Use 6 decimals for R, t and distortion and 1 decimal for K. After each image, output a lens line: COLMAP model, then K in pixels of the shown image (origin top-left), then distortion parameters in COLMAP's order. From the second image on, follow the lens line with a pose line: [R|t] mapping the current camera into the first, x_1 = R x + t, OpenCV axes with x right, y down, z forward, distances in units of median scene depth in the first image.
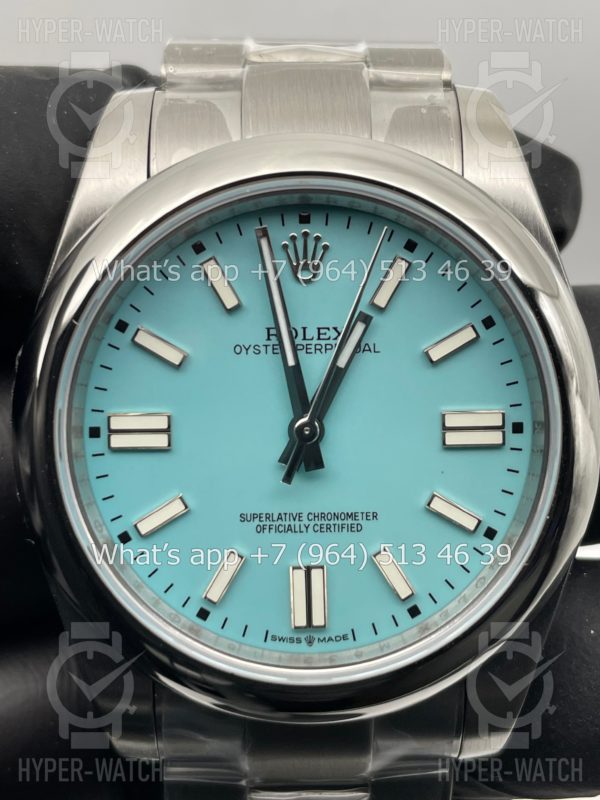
lens RADIAL K [[1244.8, 0, 301.1], [0, 1244.8, 395.6], [0, 0, 1]] dist [0.137212, 0.000000]
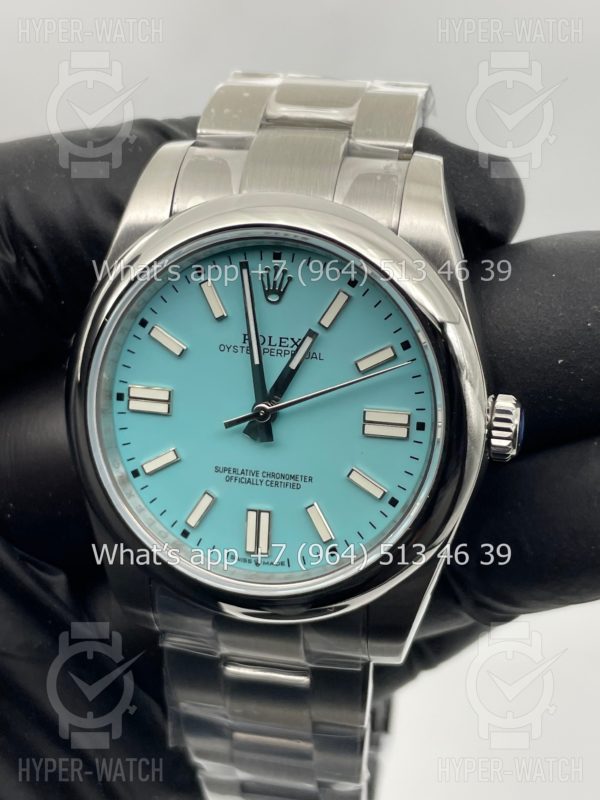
lens RADIAL K [[1244.8, 0, 301.3], [0, 1244.8, 398.5], [0, 0, 1]] dist [0.137212, 0.000000]
pose [[0.969844, 0.104010, -0.220418, 0.339812], [-0.084180, 0.991664, 0.097550, -0.122187], [0.228727, -0.076053, 0.970515, -0.310795]]
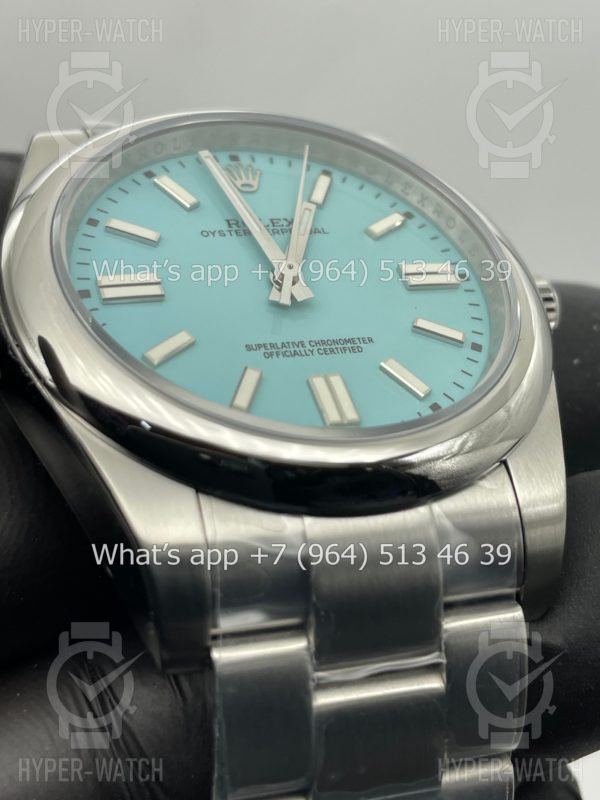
lens RADIAL K [[1244.8, 0, 304.7], [0, 1244.8, 401.0], [0, 0, 1]] dist [0.137212, 0.000000]
pose [[0.937439, -0.072202, 0.340580, -0.345662], [0.282721, 0.728752, -0.623691, 0.759838], [-0.203166, 0.680961, 0.703573, 0.324151]]
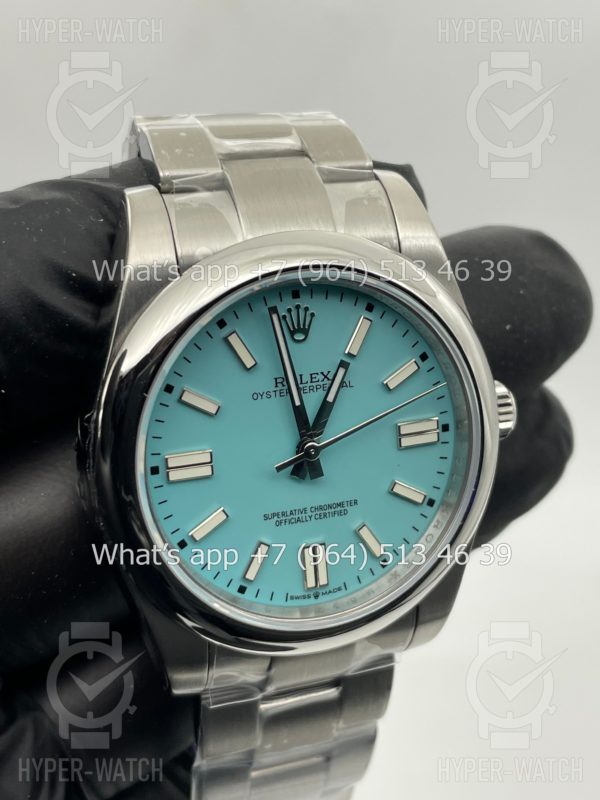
lens RADIAL K [[1244.8, 0, 301.7], [0, 1244.8, 403.3], [0, 0, 1]] dist [0.137212, 0.000000]
pose [[0.941997, -0.113997, 0.315668, -0.425551], [0.063562, 0.984123, 0.165718, -0.247501], [-0.329547, -0.136041, 0.934287, -0.266305]]
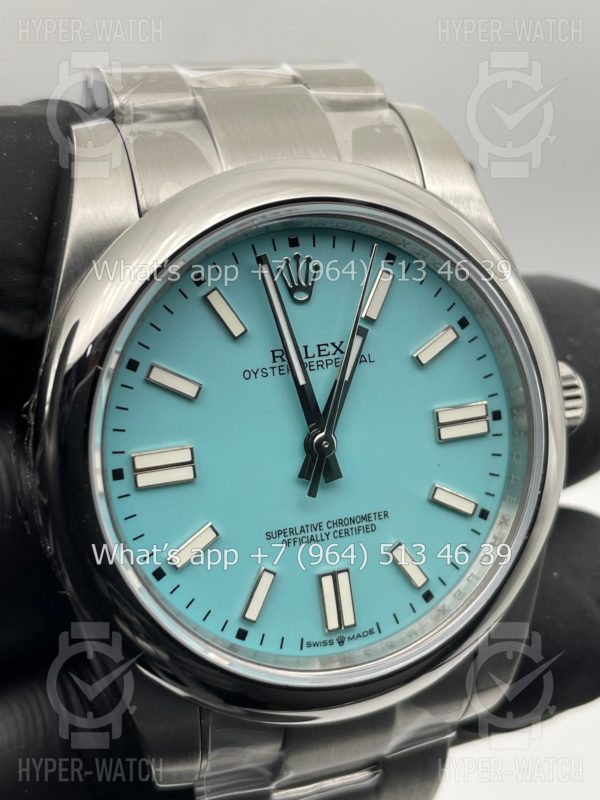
lens RADIAL K [[1244.8, 0, 297.9], [0, 1244.8, 400.1], [0, 0, 1]] dist [0.137212, 0.000000]
pose [[0.943020, -0.124028, 0.308755, -0.329664], [0.114182, 0.992209, 0.049832, -0.062454], [-0.312530, -0.011739, 0.949835, 0.012159]]
